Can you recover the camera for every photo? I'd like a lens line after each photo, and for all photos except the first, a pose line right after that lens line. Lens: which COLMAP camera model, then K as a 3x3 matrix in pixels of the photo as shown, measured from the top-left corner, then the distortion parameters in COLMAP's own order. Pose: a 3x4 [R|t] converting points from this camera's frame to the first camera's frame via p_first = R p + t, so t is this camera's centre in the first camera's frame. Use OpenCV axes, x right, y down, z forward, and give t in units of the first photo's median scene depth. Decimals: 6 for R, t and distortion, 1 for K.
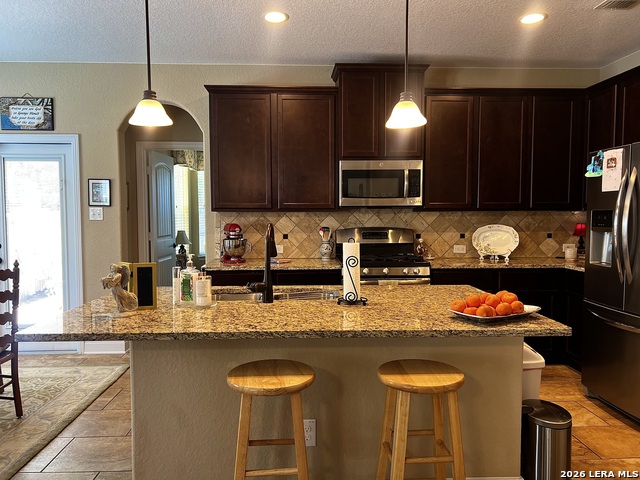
lens RADIAL K [[481.0, 0, 318.5], [0, 481.0, 241.5], [0, 0, 1]] dist [0.046192, -0.051871]
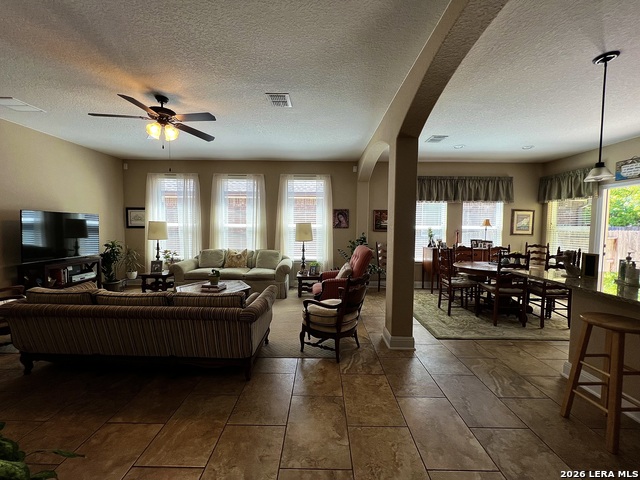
lens RADIAL K [[255.6, 0, 318.4], [0, 255.6, 238.0], [0, 0, 1]] dist [-0.004766, 0.000438]
pose [[-0.060553, 0.045605, -0.997123, 0.506530], [-0.070822, 0.996242, 0.049866, 0.010731], [0.995649, 0.073638, -0.057095, -0.010956]]
